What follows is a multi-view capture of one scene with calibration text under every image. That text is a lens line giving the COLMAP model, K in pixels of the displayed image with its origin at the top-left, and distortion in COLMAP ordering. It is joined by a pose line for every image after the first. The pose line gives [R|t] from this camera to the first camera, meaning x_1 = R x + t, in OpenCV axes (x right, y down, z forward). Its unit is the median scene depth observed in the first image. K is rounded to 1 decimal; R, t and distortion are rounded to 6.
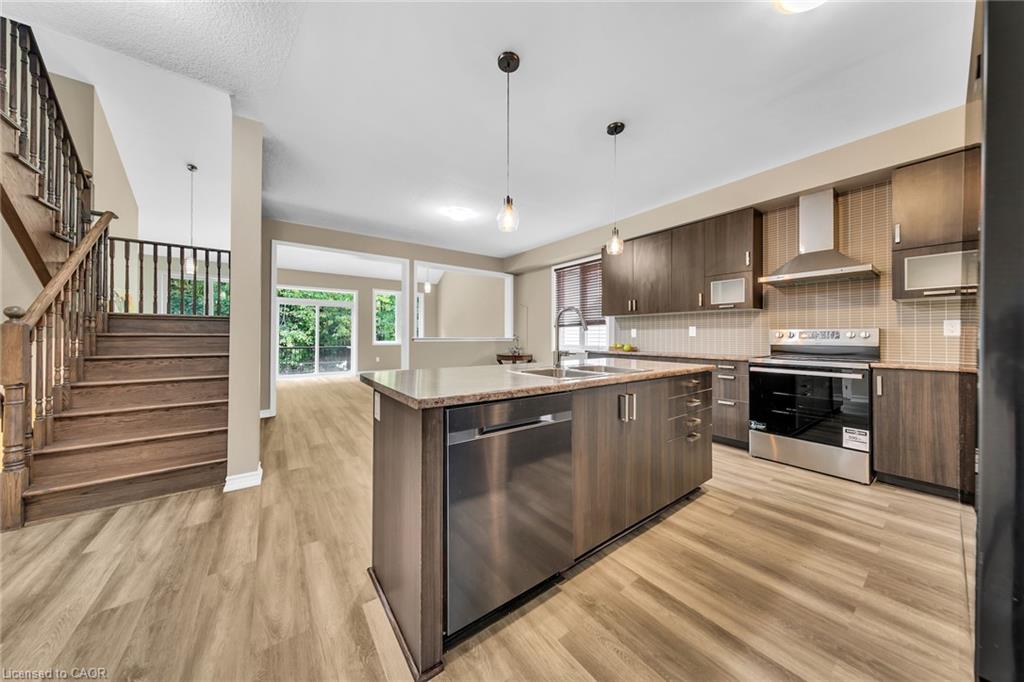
lens RADIAL K [[328.0, 0, 521.3], [0, 328.0, 334.2], [0, 0, 1]] dist [0.006423, -0.000538]
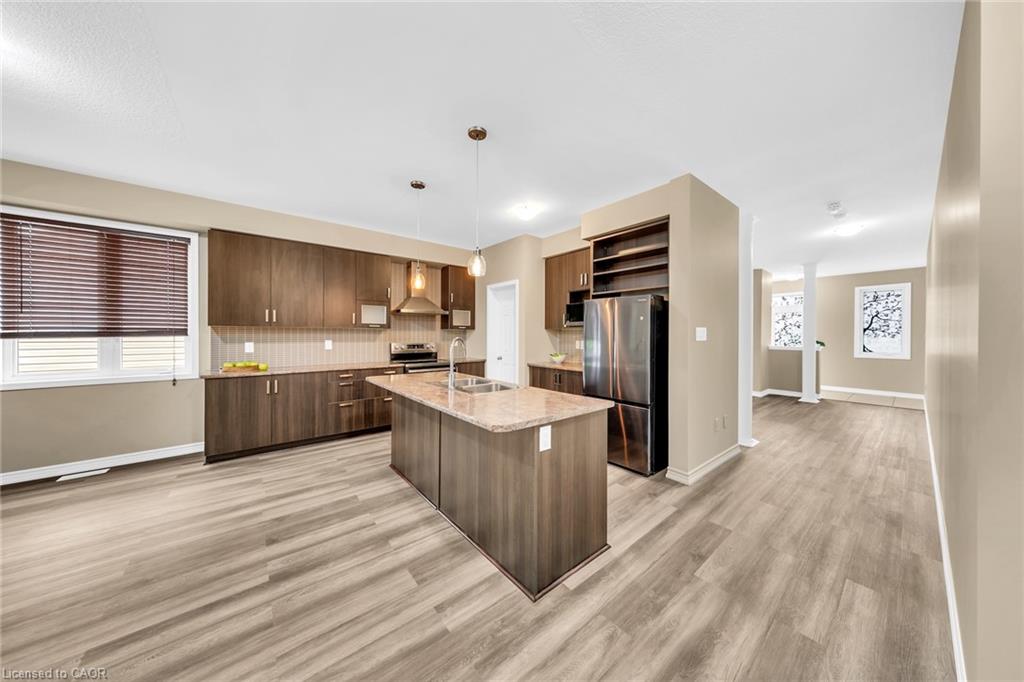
lens RADIAL K [[328.0, 0, 509.1], [0, 328.0, 335.8], [0, 0, 1]] dist [0.006423, -0.000538]
pose [[-0.030393, -0.005233, 0.999524, -1.466355], [-0.009219, 0.999945, 0.004955, -0.122801], [-0.999496, -0.009064, -0.030440, 1.095649]]
